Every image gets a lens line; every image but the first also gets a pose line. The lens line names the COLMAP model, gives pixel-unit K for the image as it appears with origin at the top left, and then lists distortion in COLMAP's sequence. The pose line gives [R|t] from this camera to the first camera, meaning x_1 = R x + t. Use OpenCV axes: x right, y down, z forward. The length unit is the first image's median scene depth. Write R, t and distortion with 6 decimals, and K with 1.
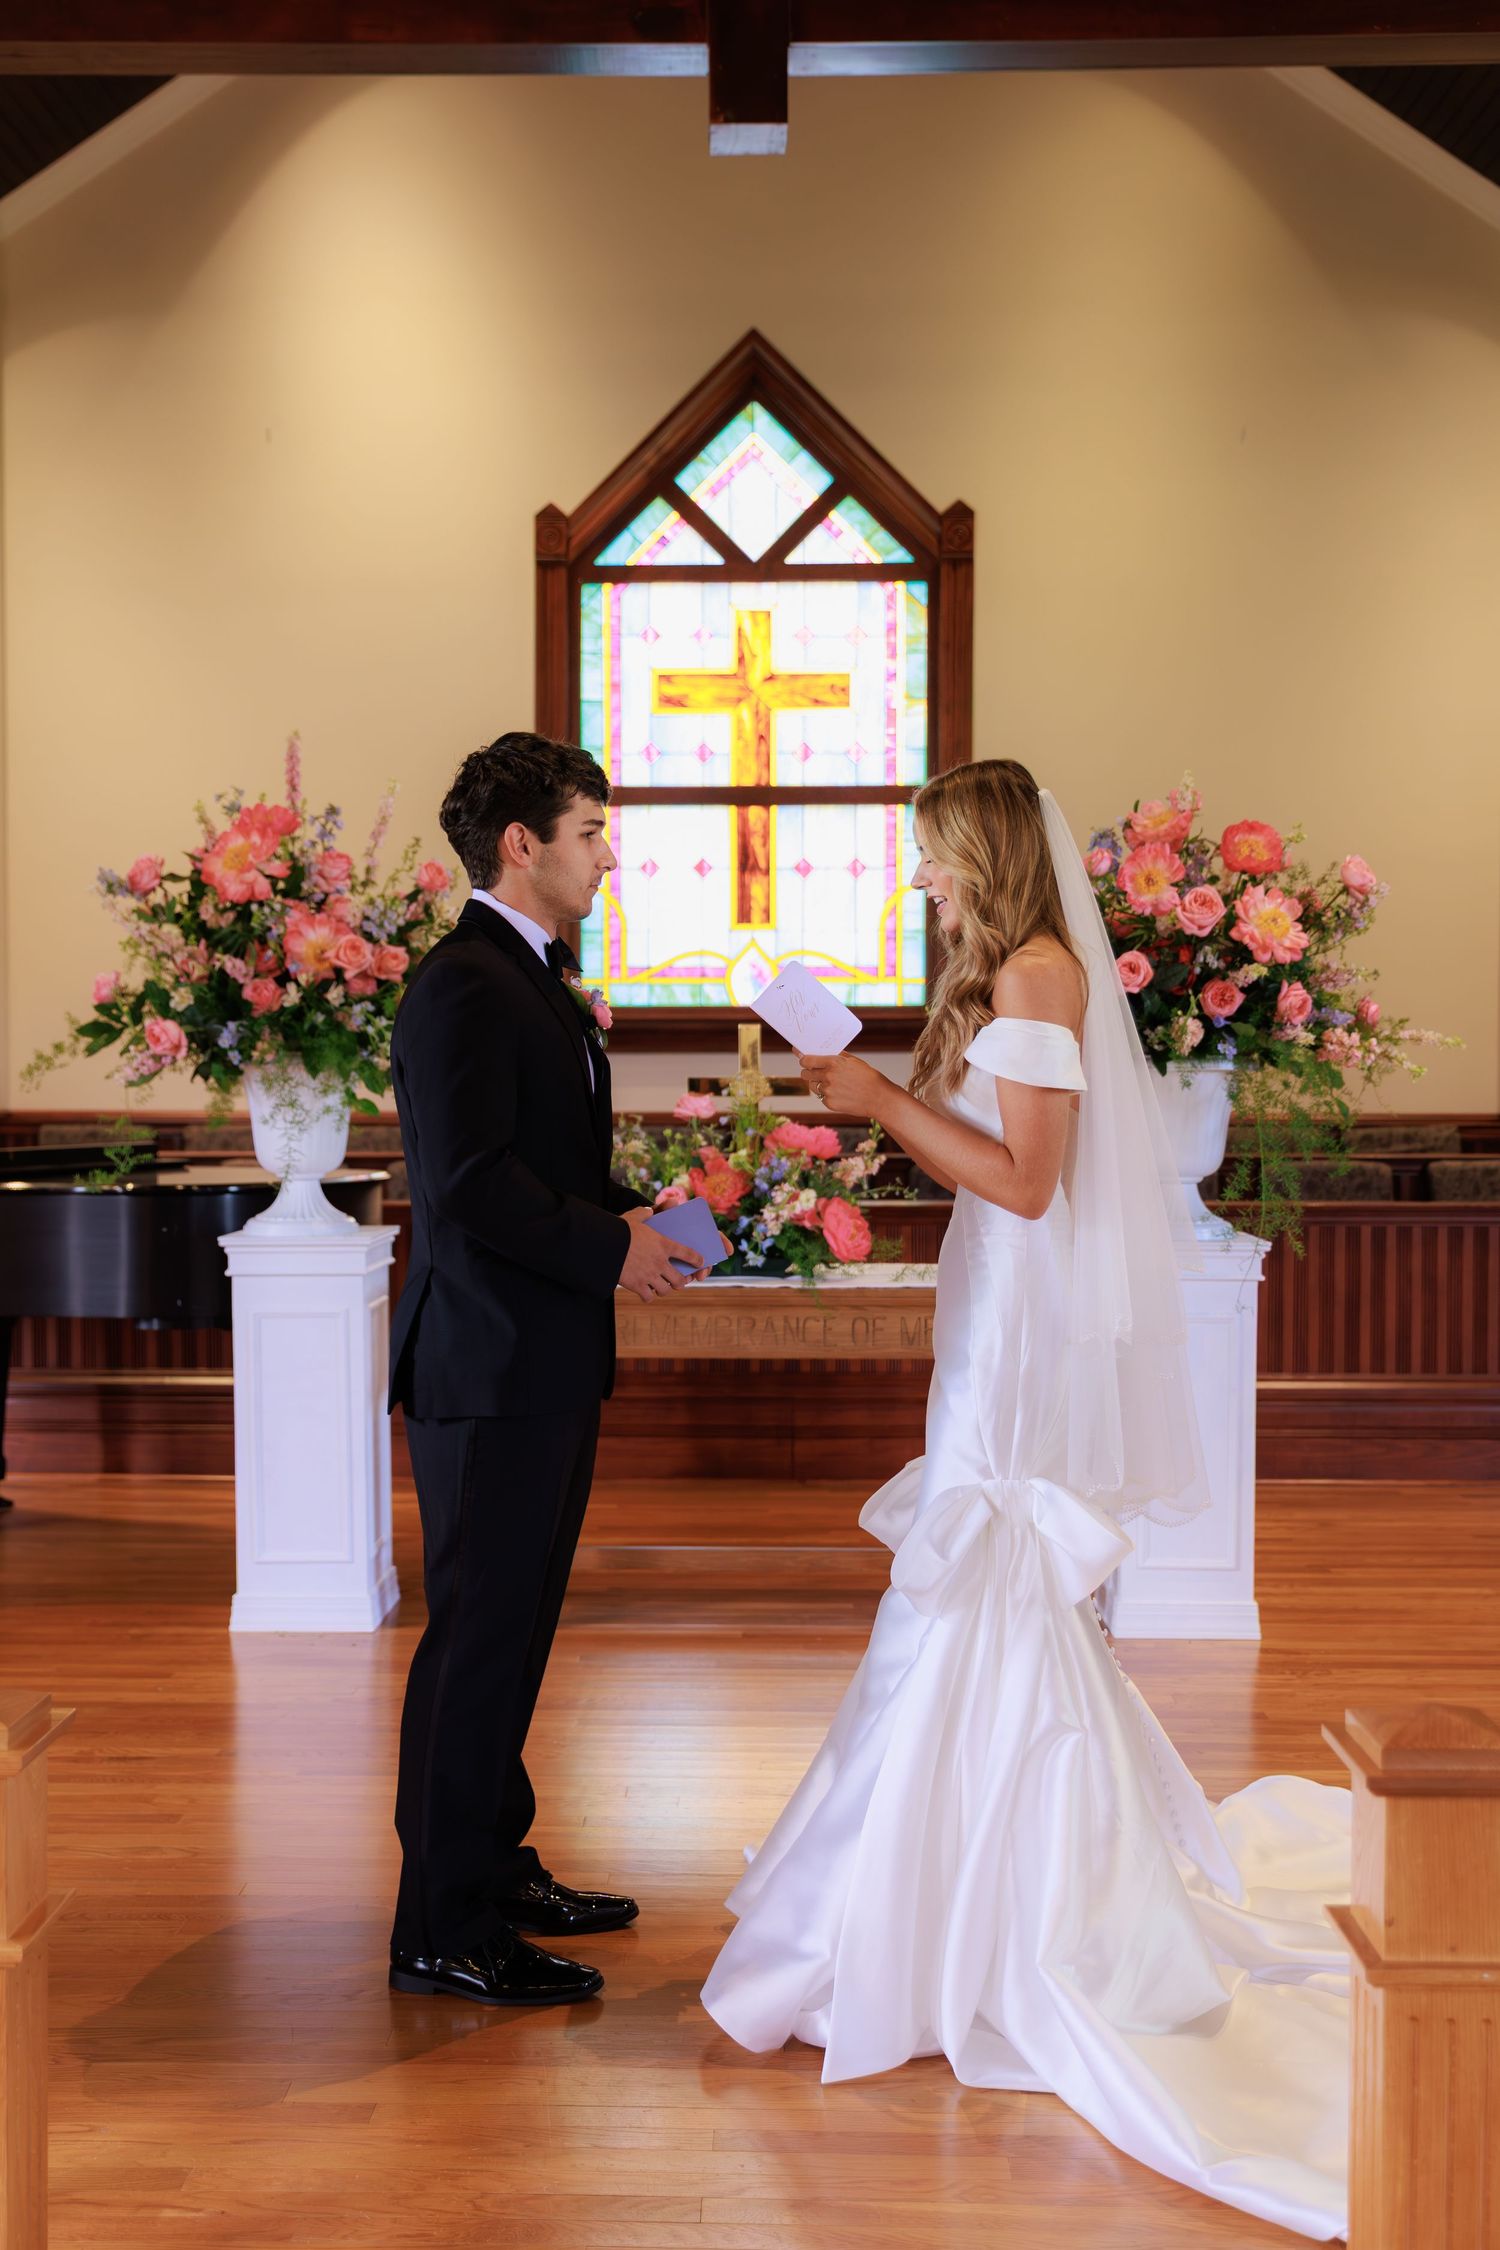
lens RADIAL K [[2500.2, 0, 740.8], [0, 2500.2, 1149.2], [0, 0, 1]] dist [0.020694, 0.000000]
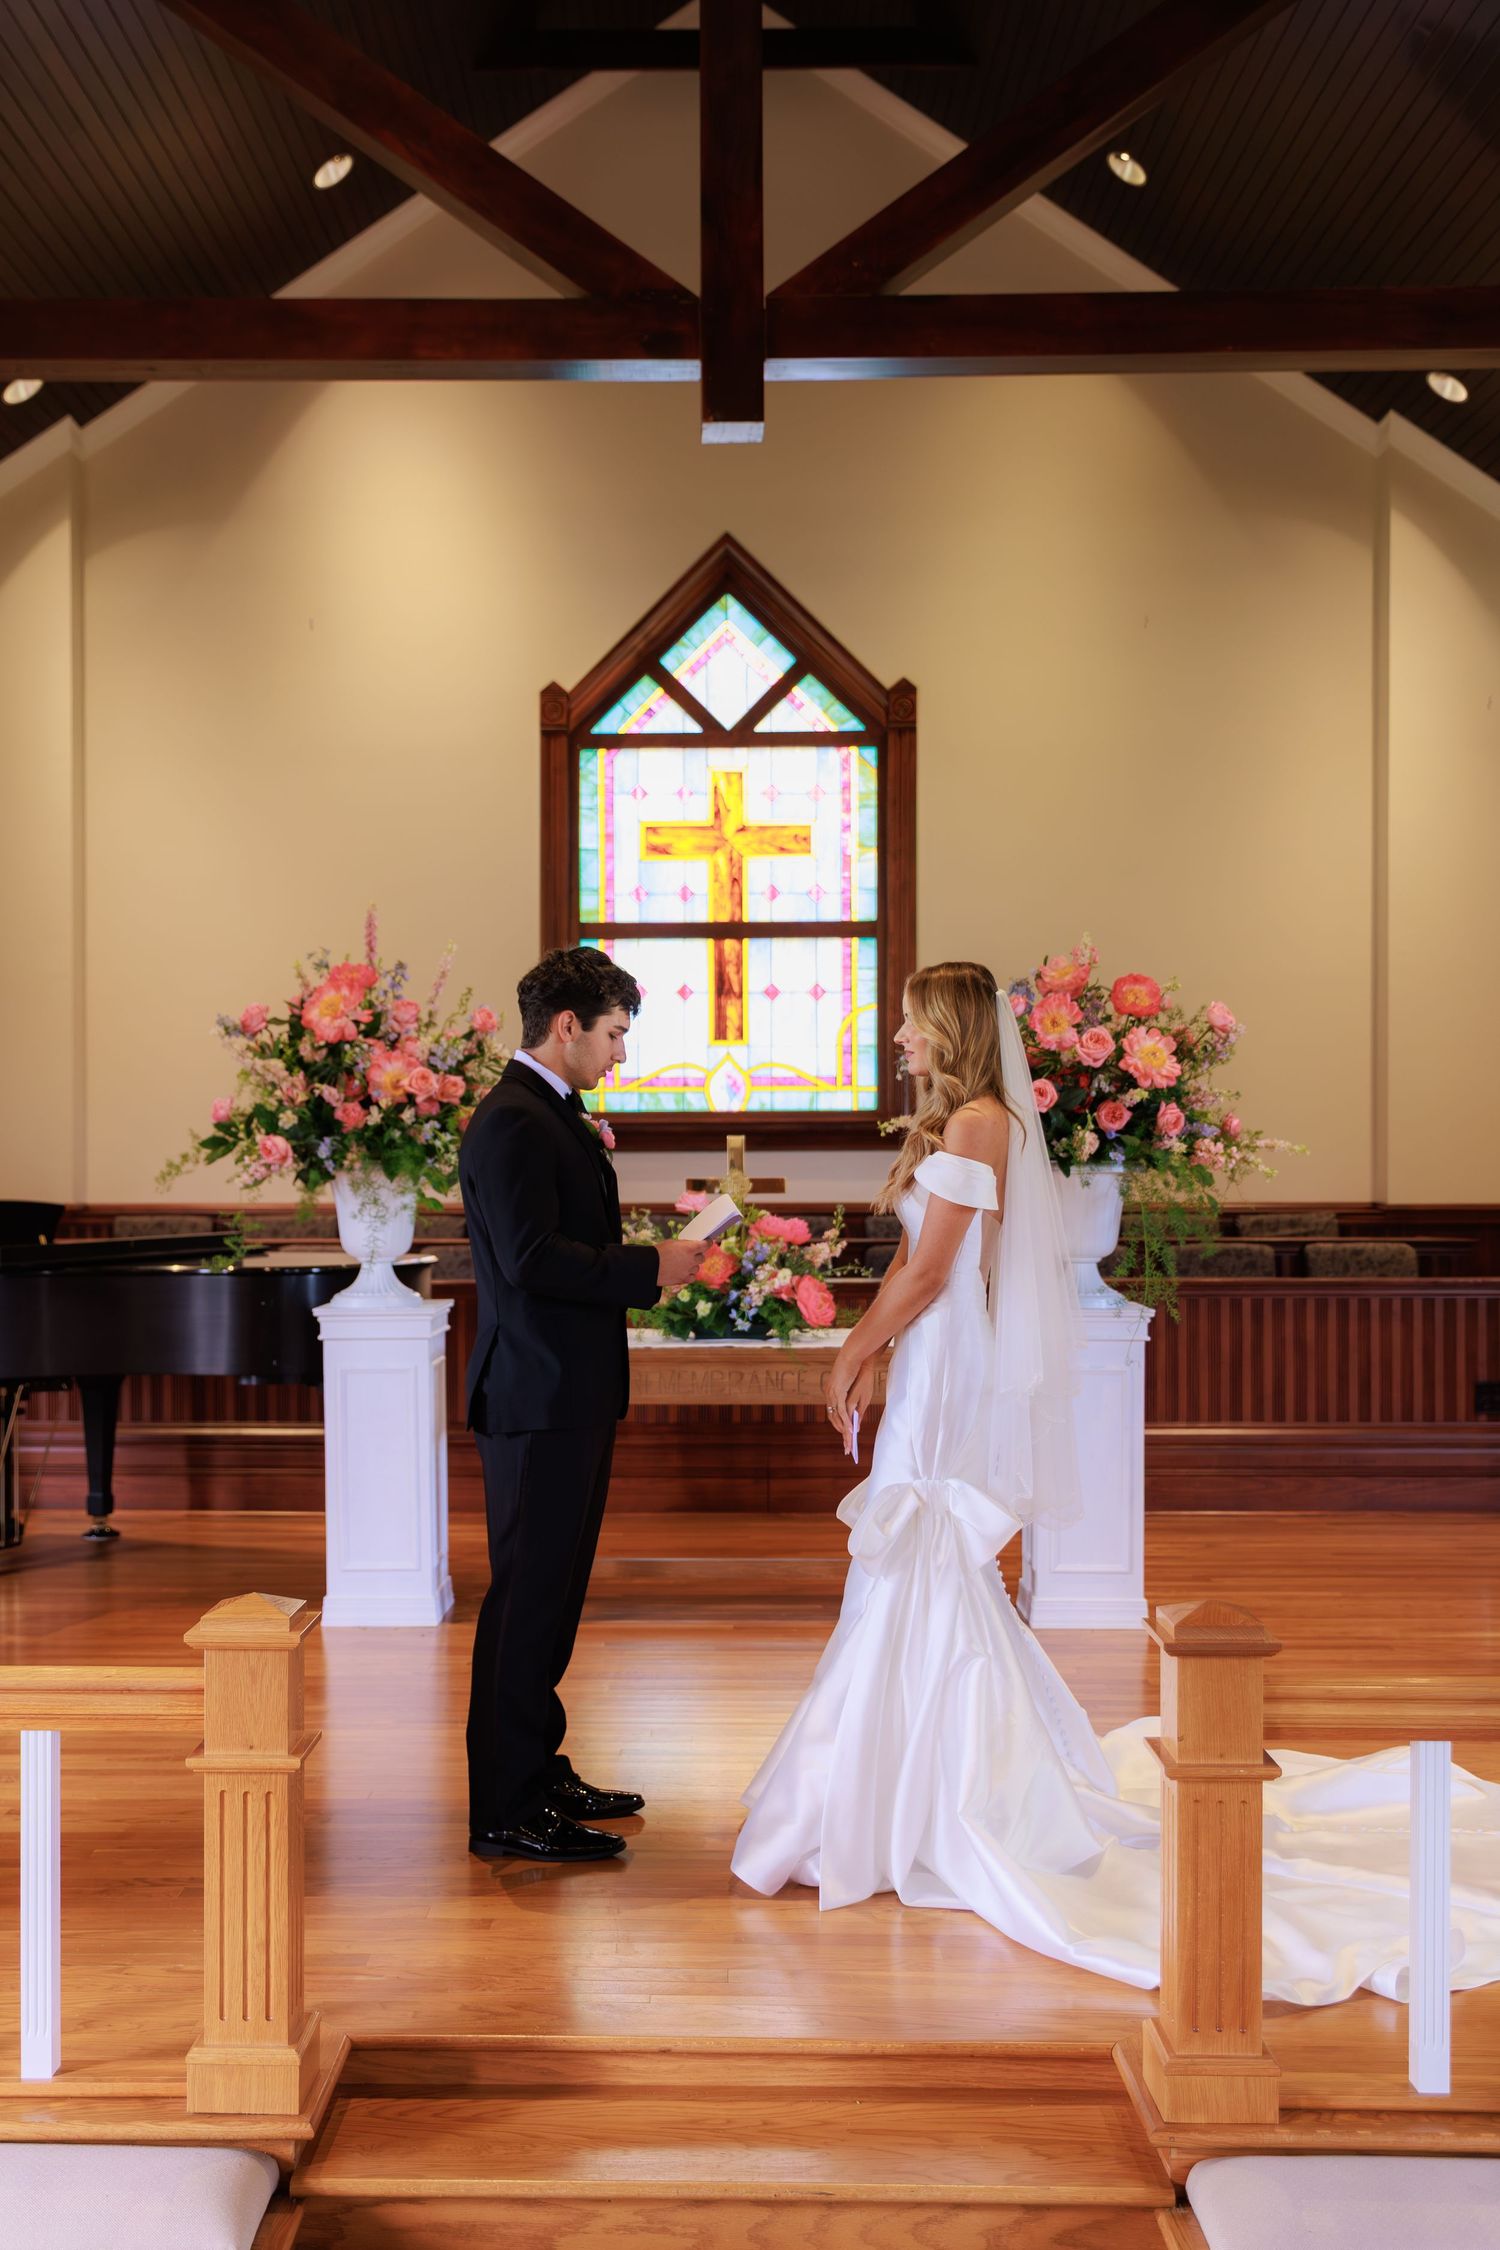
lens RADIAL K [[2331.7, 0, 702.7], [0, 2331.7, 1169.9], [0, 0, 1]] dist [0.015839, 0.000000]
pose [[0.999993, -0.003633, -0.001124, -0.011903], [0.003602, 0.999635, -0.026791, -0.002154], [0.001221, 0.026787, 0.999640, -0.158451]]
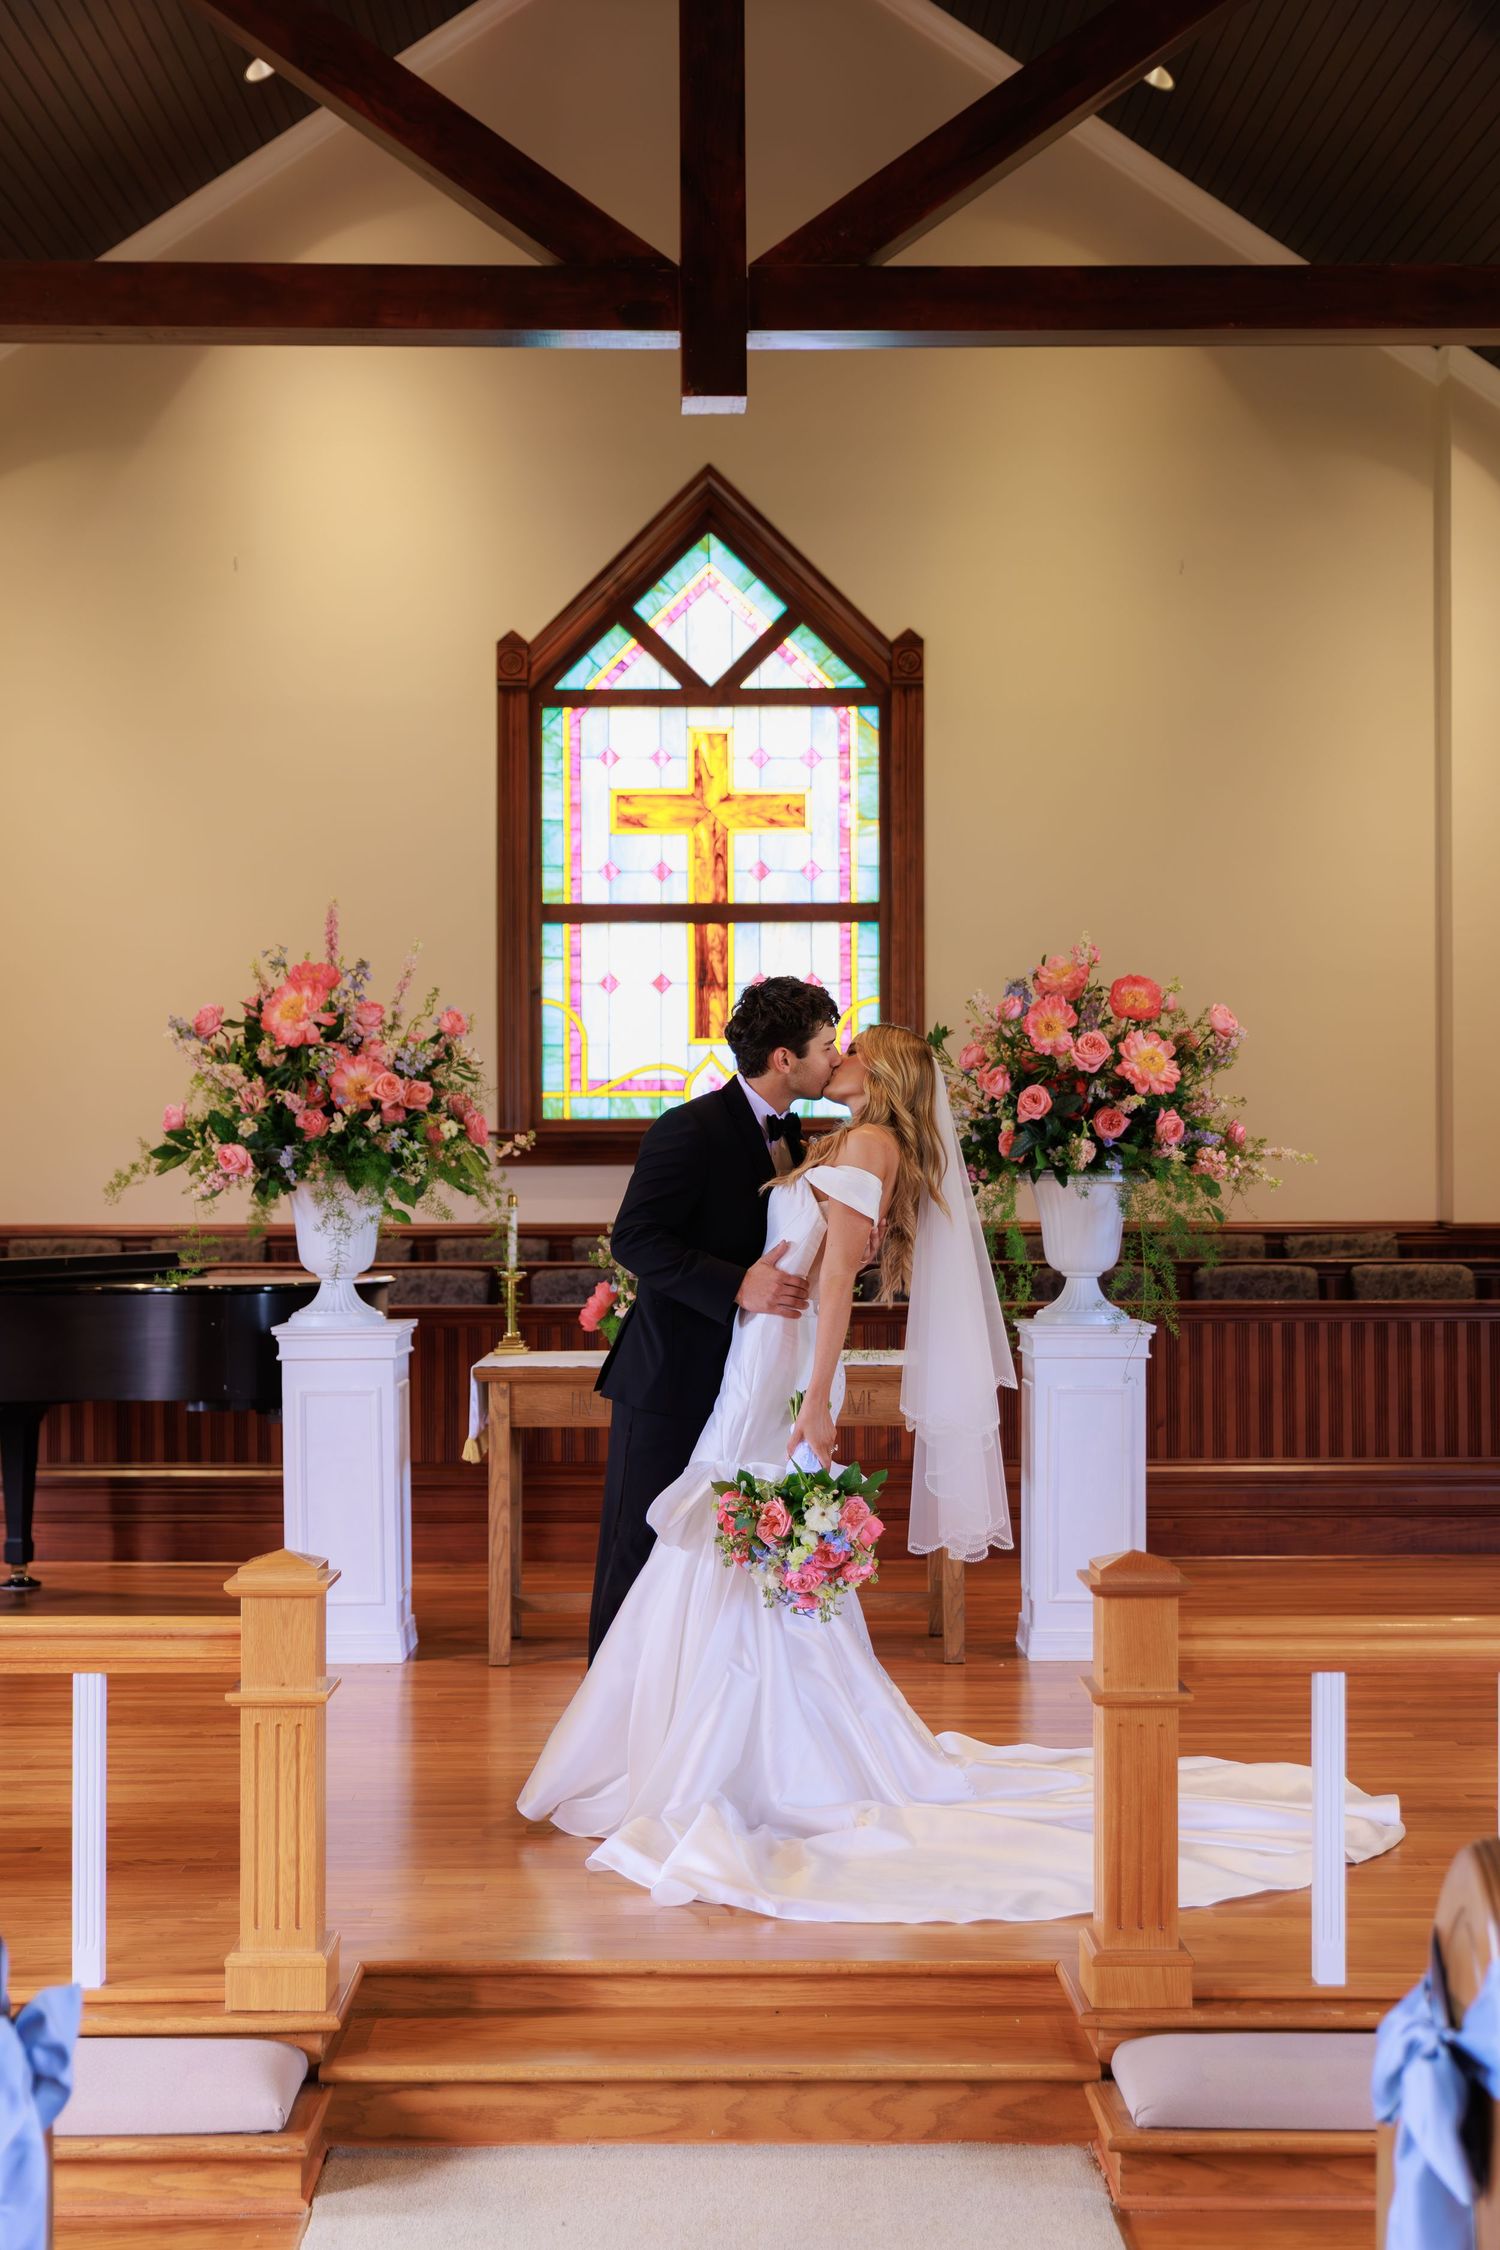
lens RADIAL K [[2917.1, 0, 767.0], [0, 2917.1, 1127.0], [0, 0, 1]] dist [0.008230, 0.000000]
pose [[0.999584, -0.004123, 0.028530, -0.012767], [0.005519, 0.998784, -0.048998, 0.009007], [-0.028293, 0.049136, 0.998391, -0.369381]]
